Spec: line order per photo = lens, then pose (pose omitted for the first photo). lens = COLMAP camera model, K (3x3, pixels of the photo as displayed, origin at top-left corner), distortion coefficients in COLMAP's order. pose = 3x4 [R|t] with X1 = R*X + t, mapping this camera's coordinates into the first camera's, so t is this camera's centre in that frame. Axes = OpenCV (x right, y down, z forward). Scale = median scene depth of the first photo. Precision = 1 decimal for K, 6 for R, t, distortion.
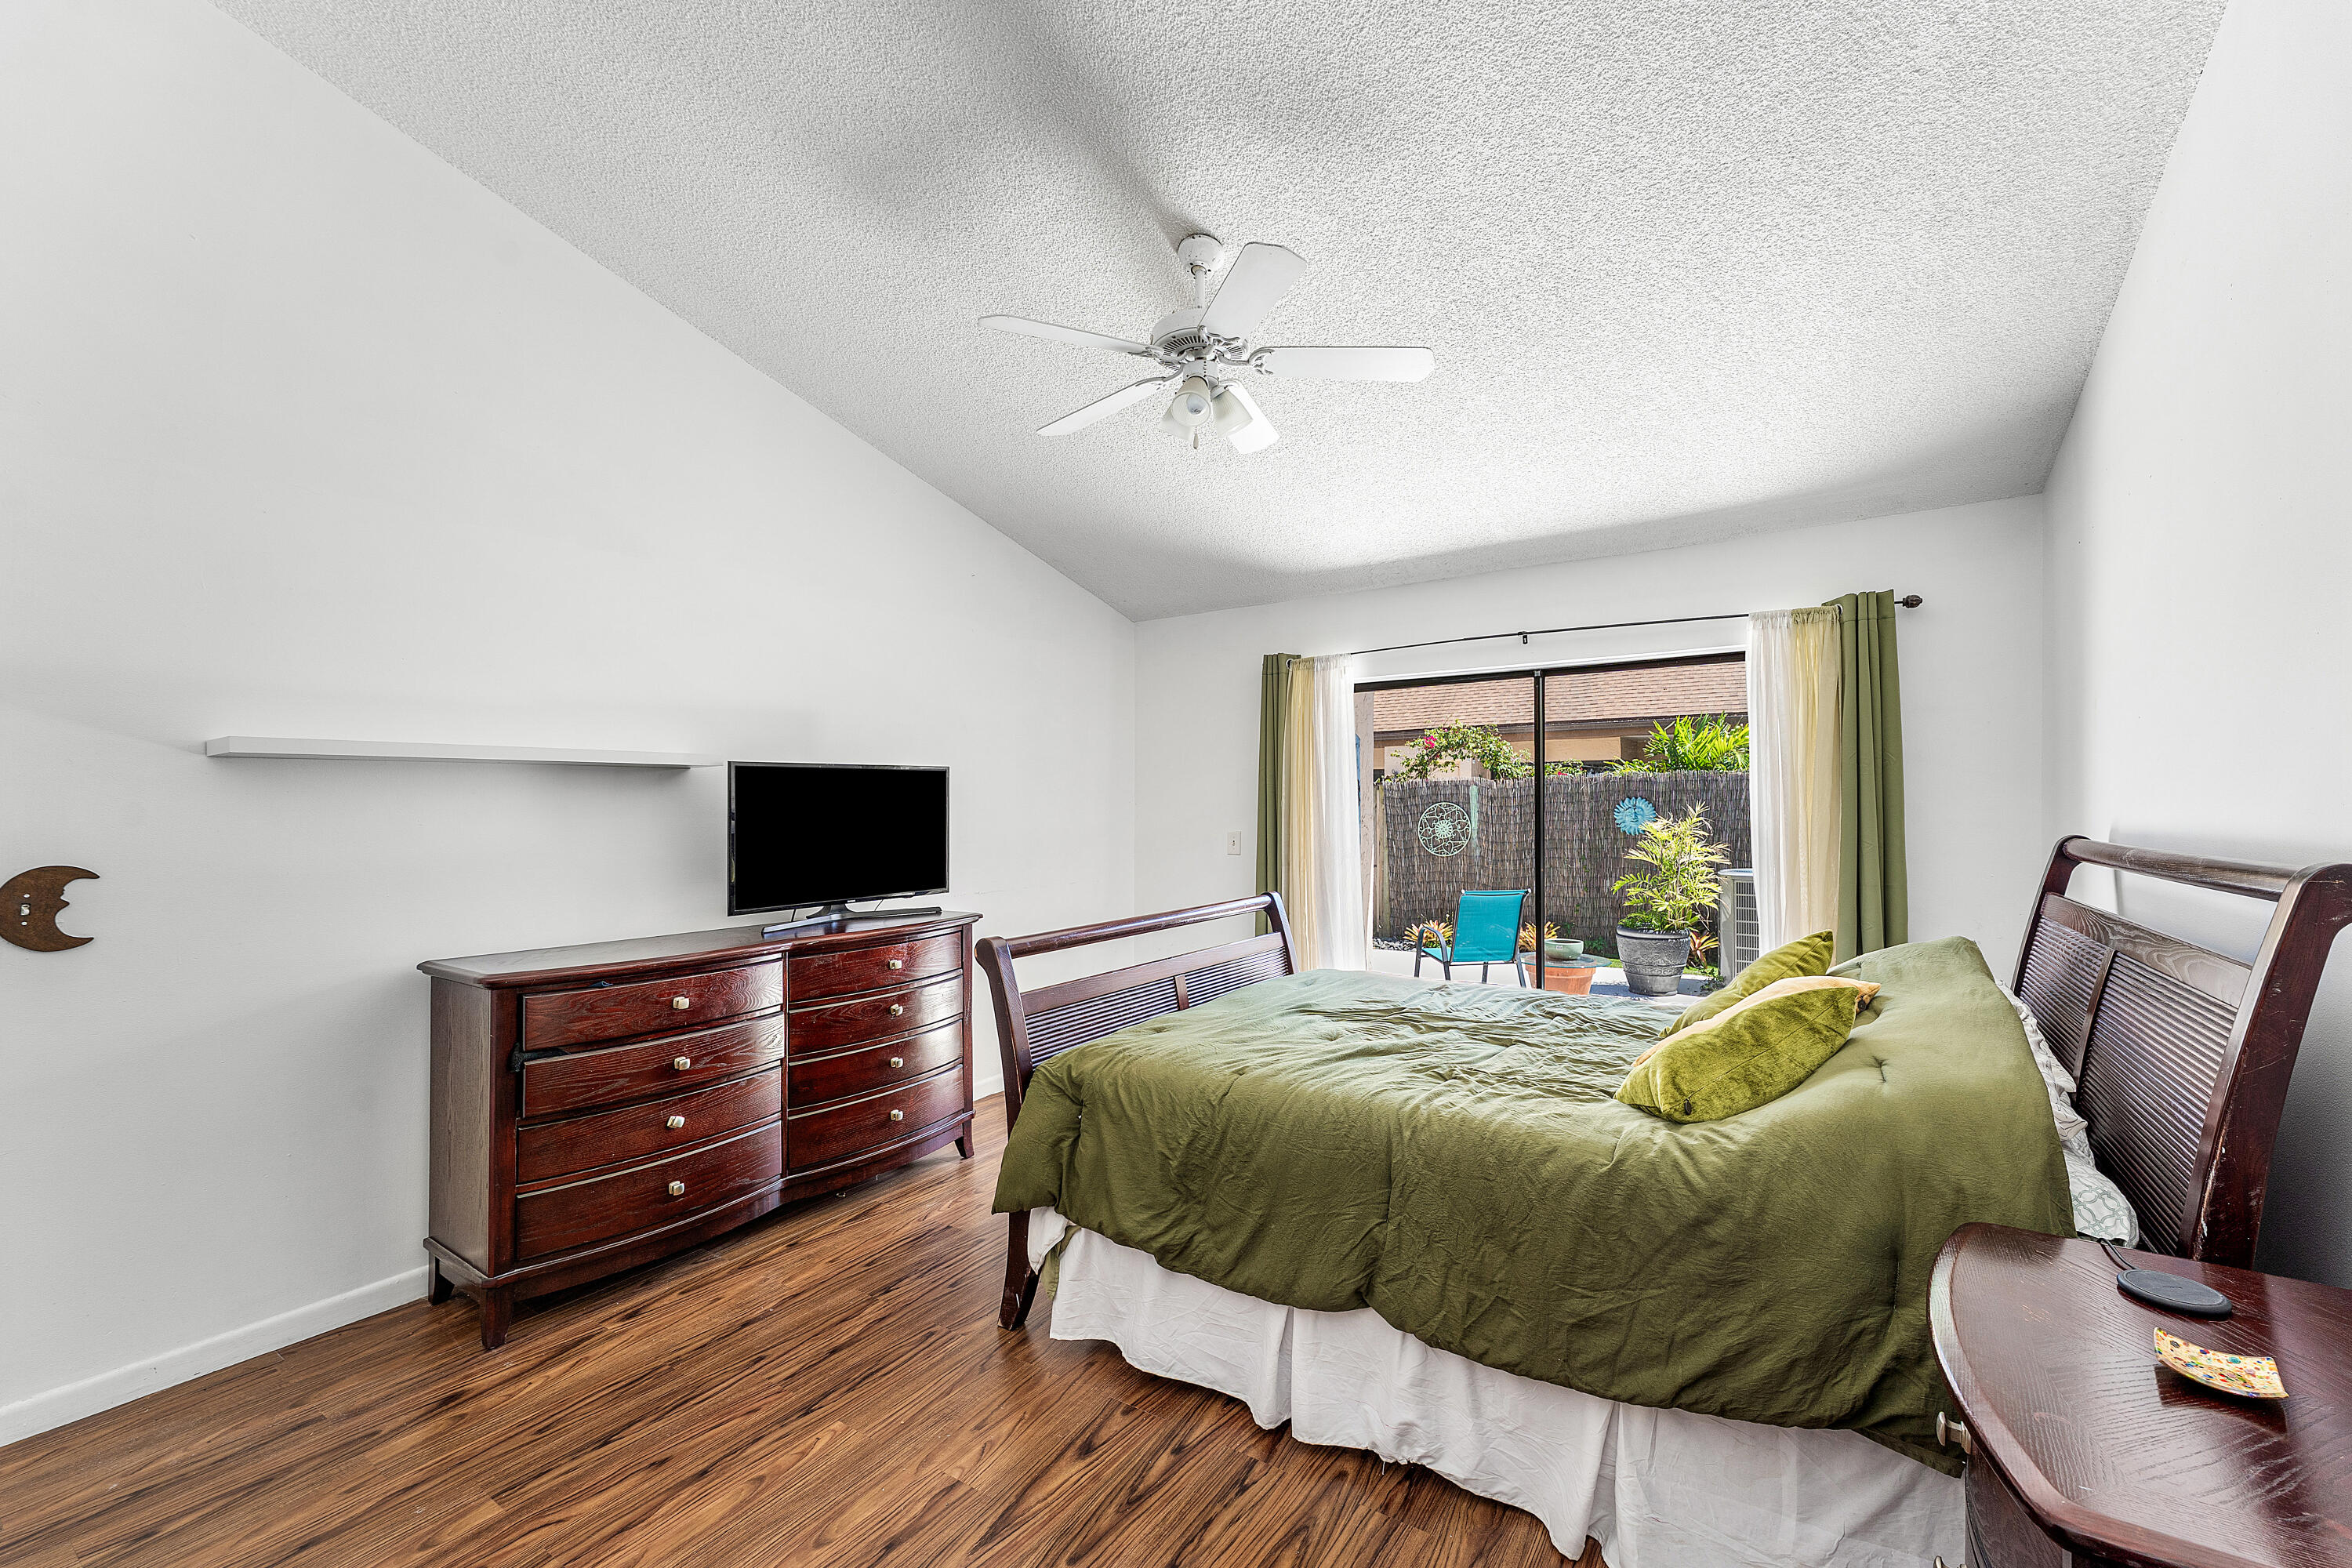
lens RADIAL K [[939.6, 0, 1177.8], [0, 939.6, 785.5], [0, 0, 1]] dist [0.000215, -0.000946]
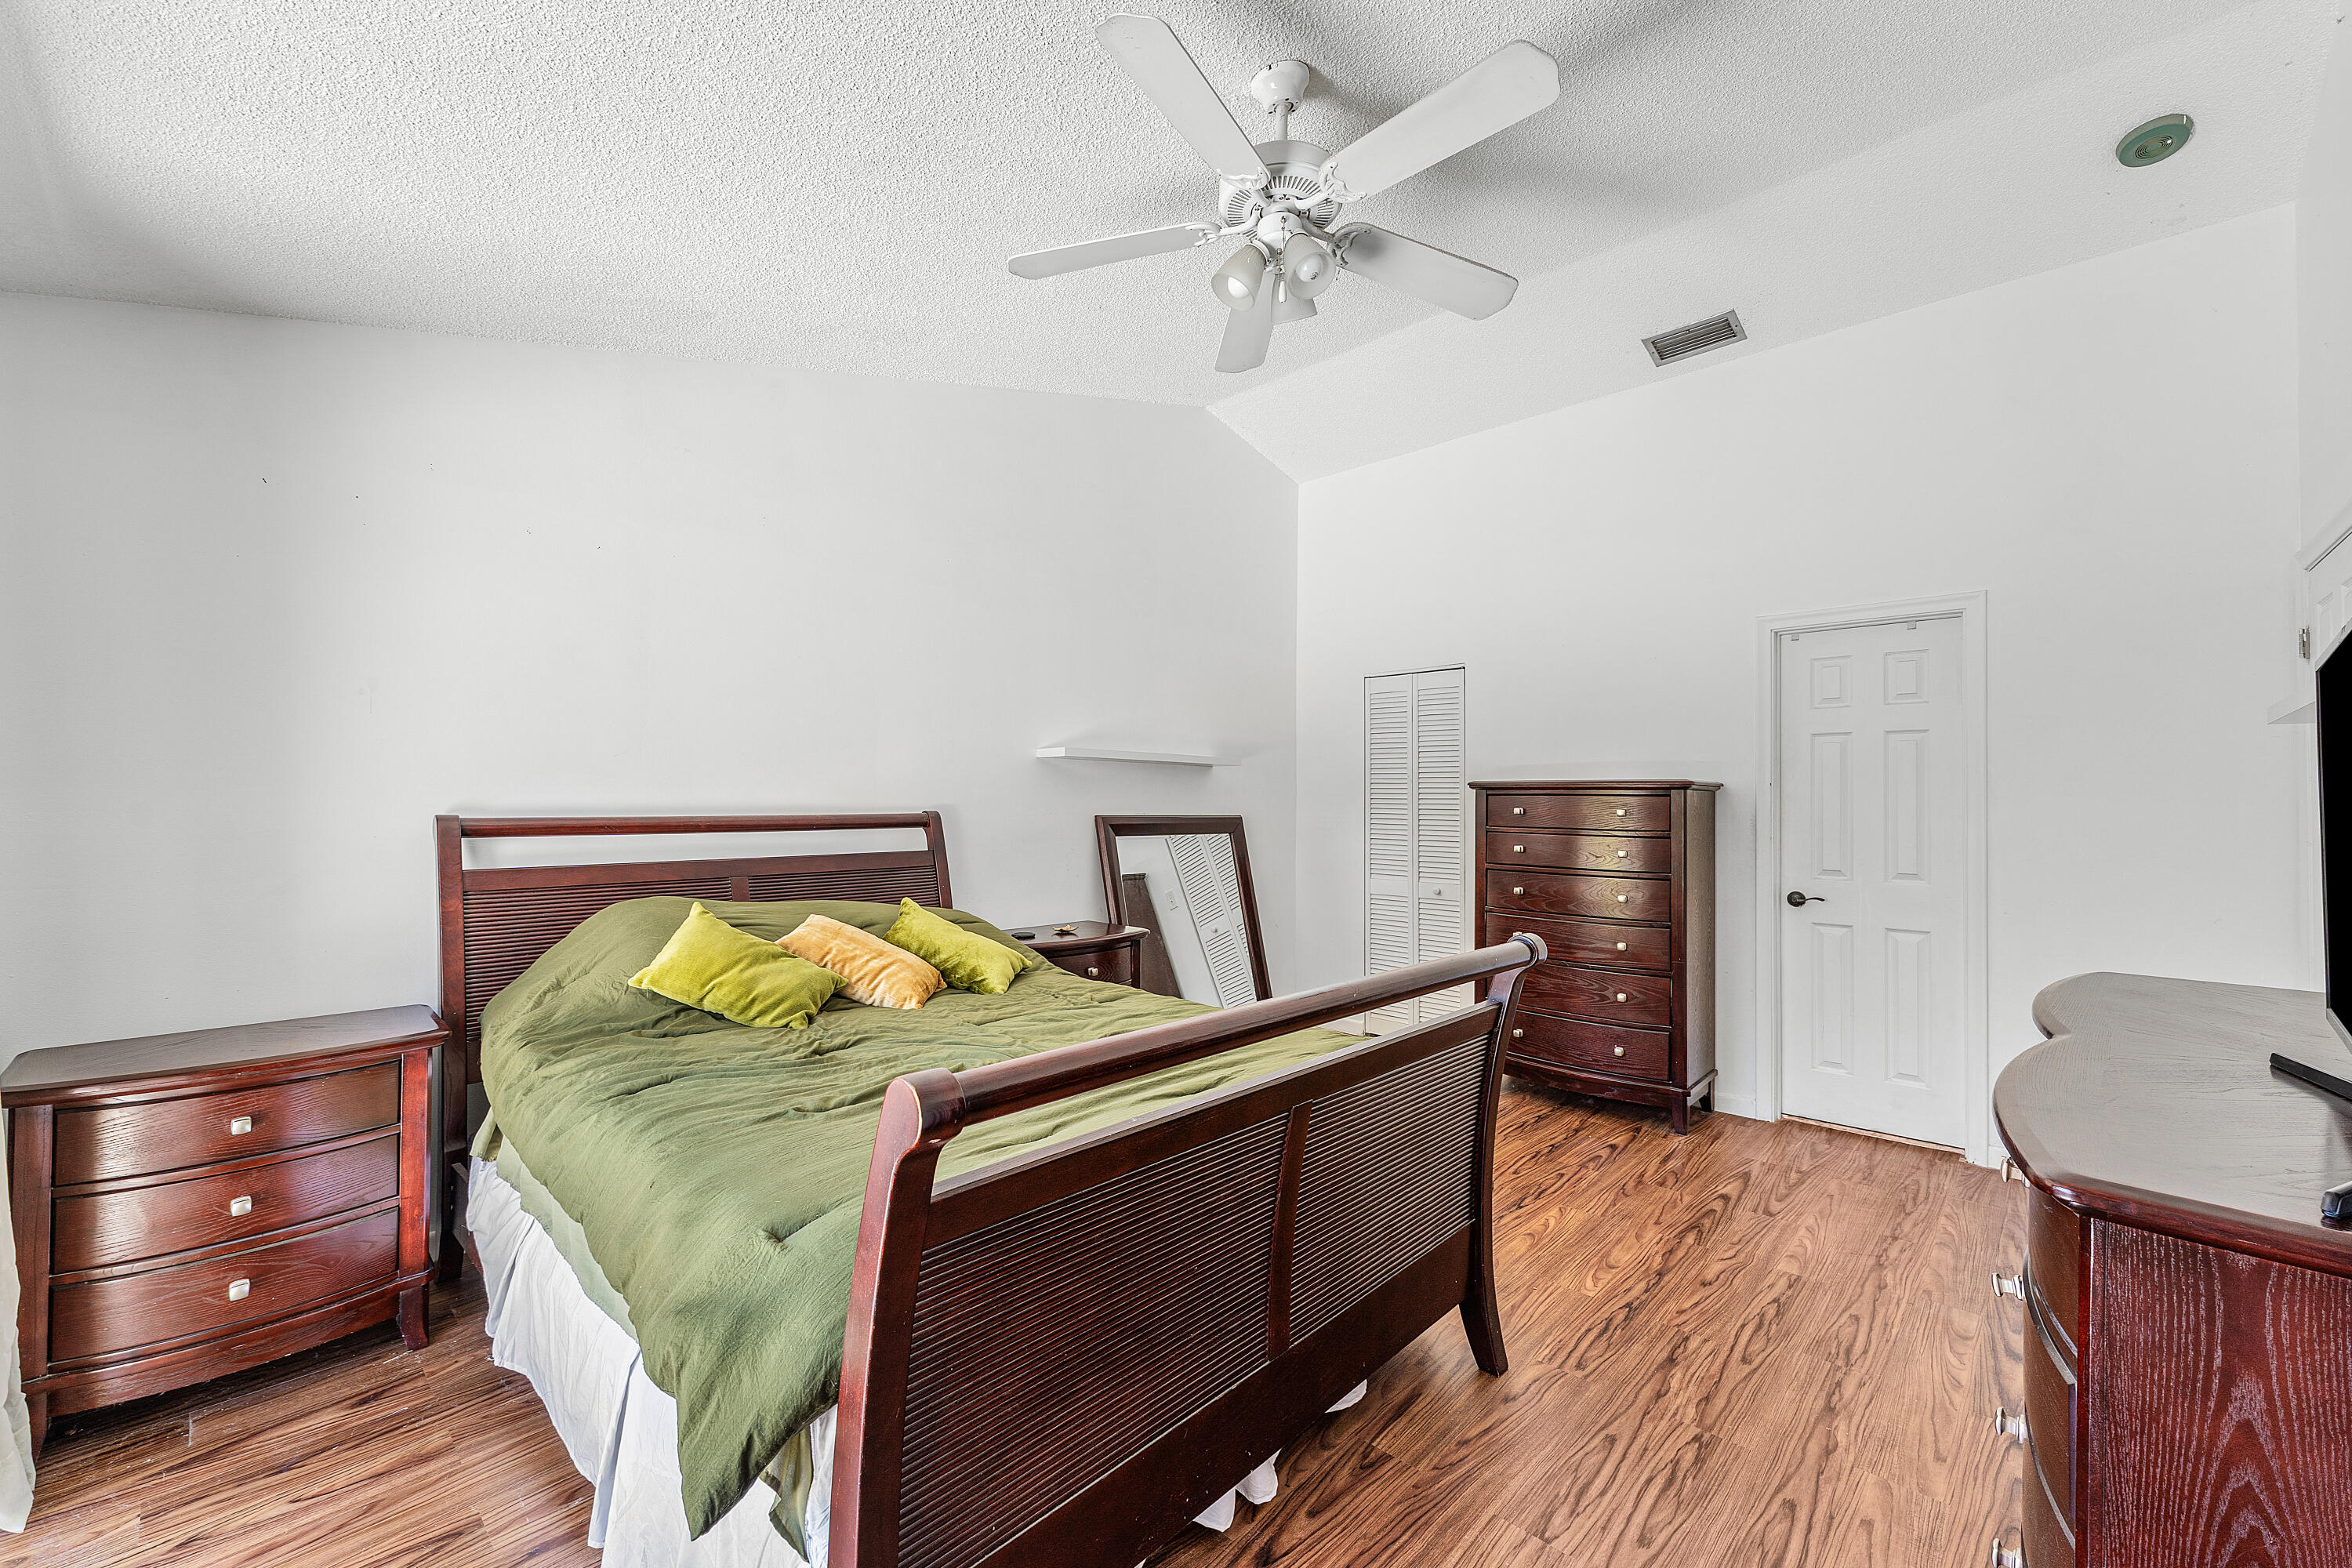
lens RADIAL K [[939.6, 0, 1177.8], [0, 939.6, 785.5], [0, 0, 1]] dist [0.000215, -0.000946]
pose [[-0.987168, -0.000611, 0.159682, -0.012746], [-0.005946, 0.999440, -0.032936, 0.033059], [-0.159572, -0.033462, -0.986619, 1.286244]]
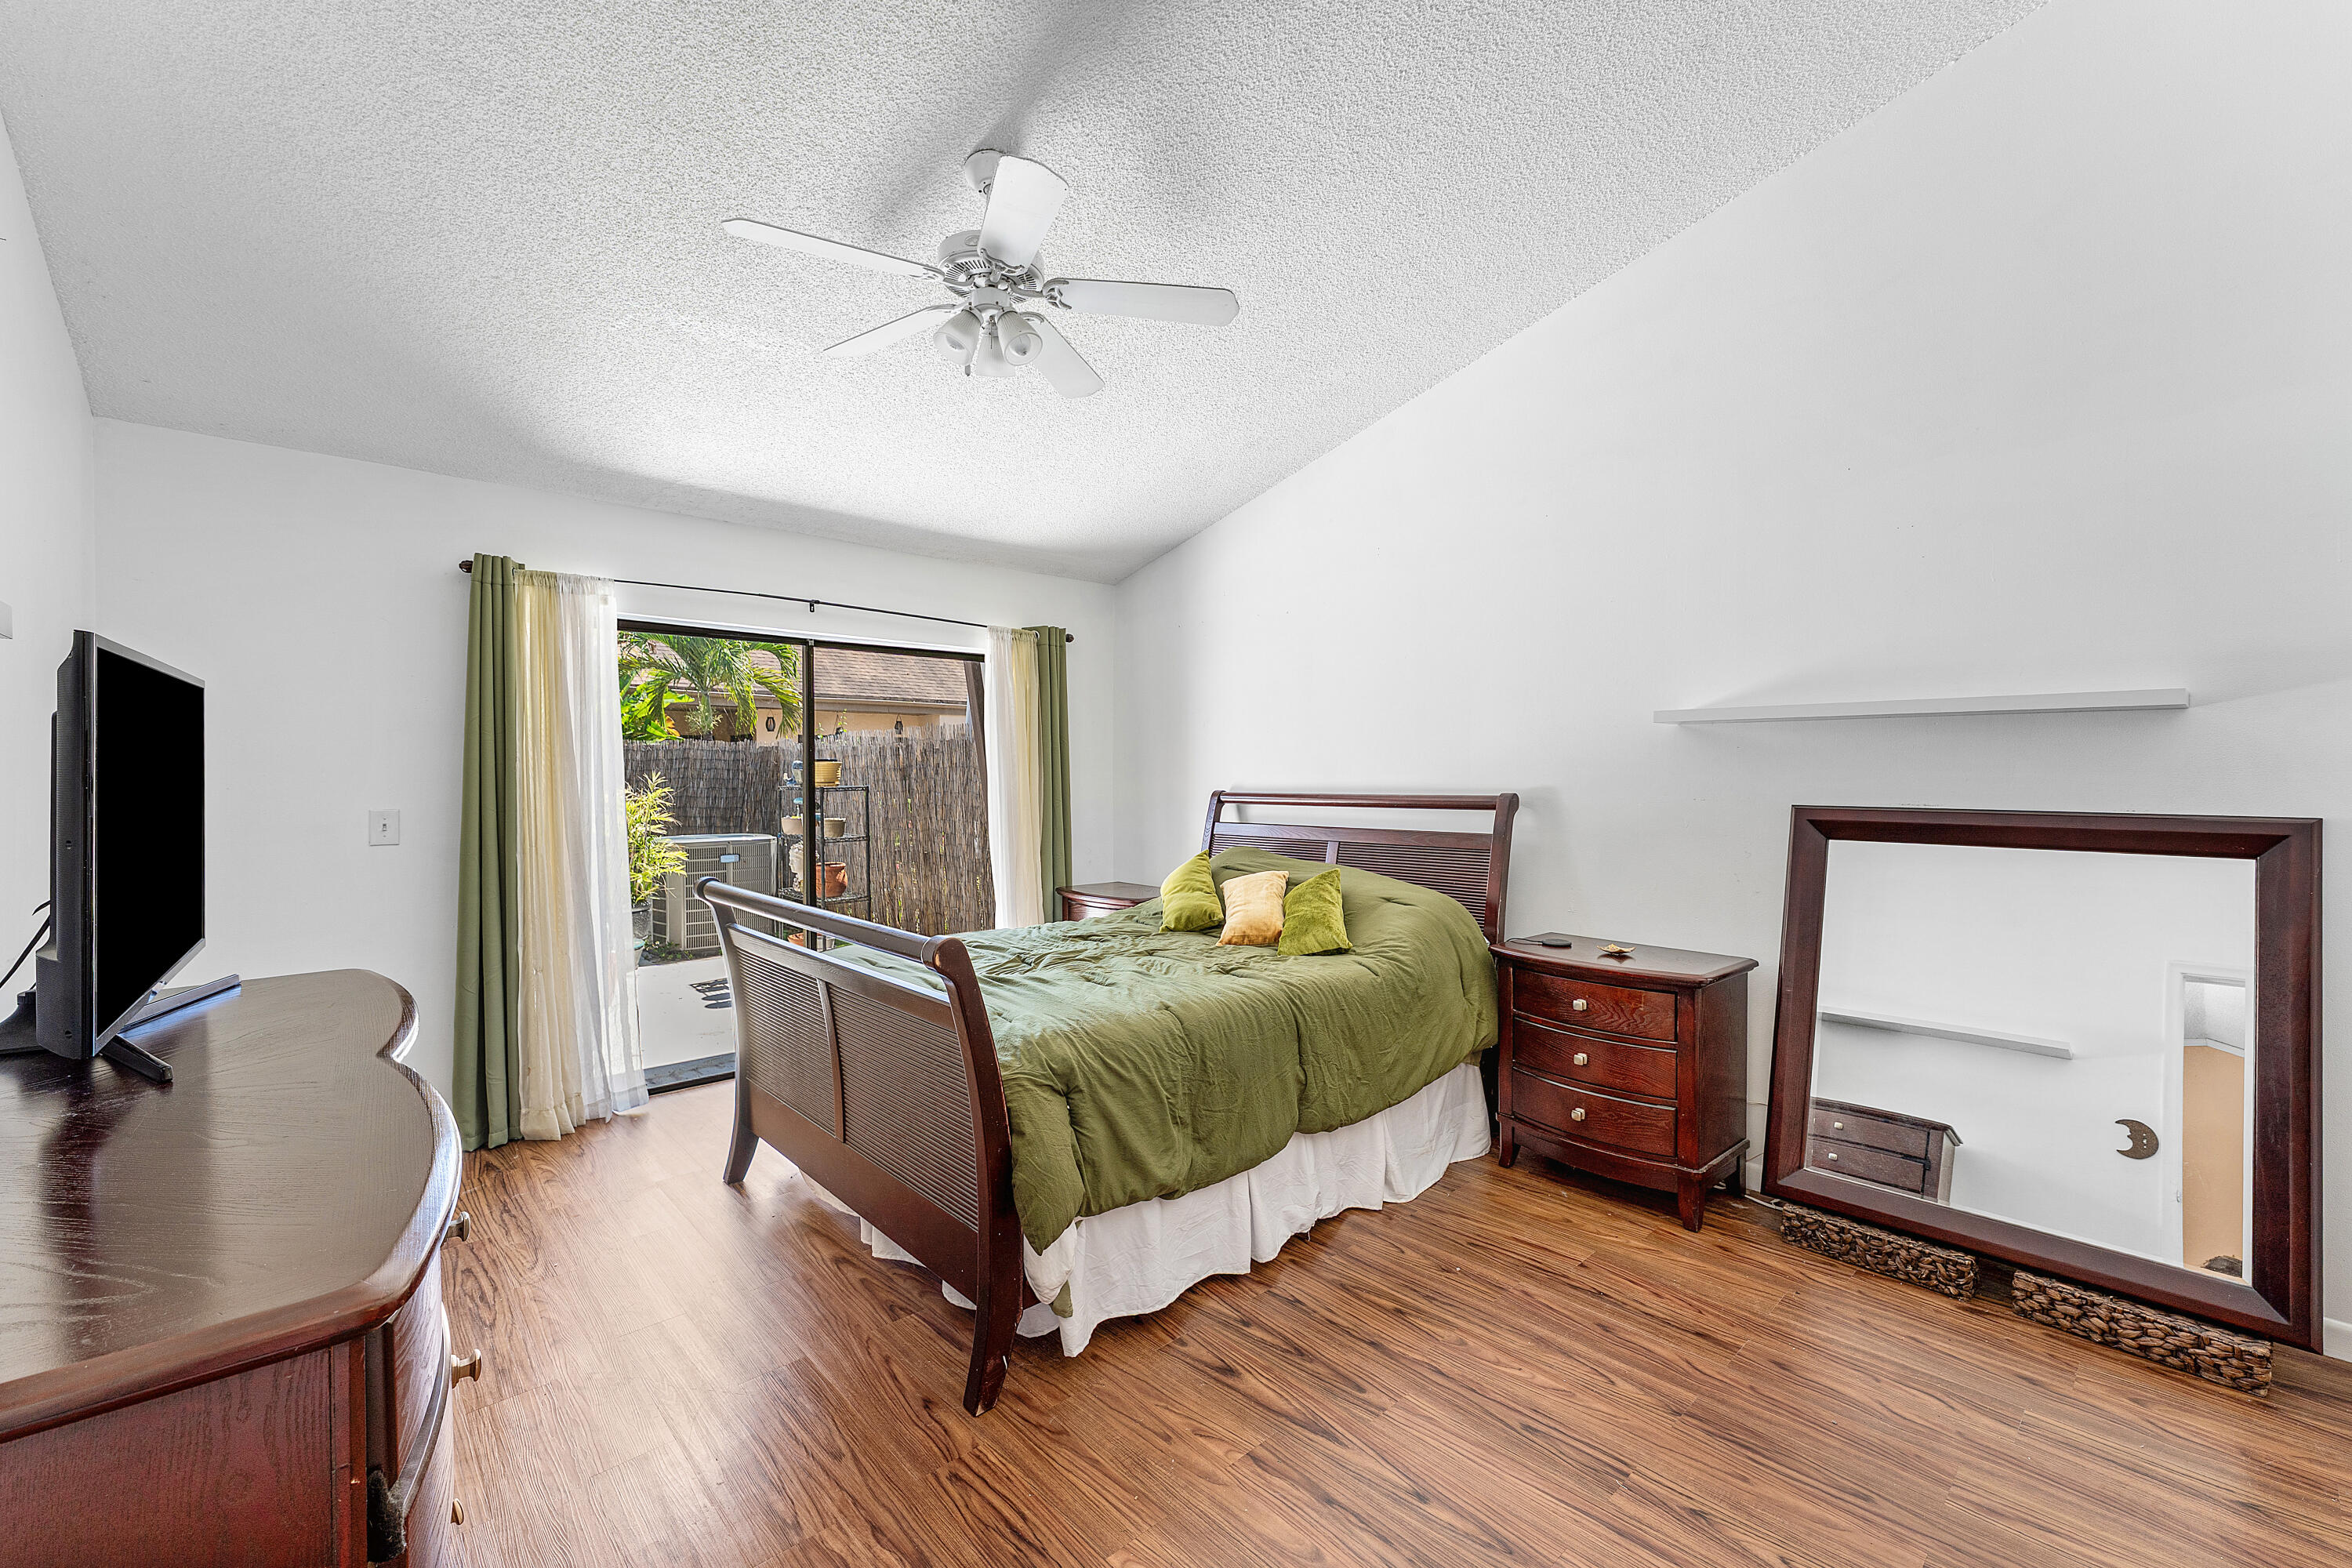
lens RADIAL K [[978.0, 0, 1176.0], [0, 978.0, 784.0], [0, 0, 1]] dist [-0.000184, -0.000352]
pose [[0.233103, -0.002990, 0.972448, -0.626596], [-0.019267, 0.999785, 0.007693, 0.018383], [-0.972261, -0.020530, 0.232995, 0.430562]]
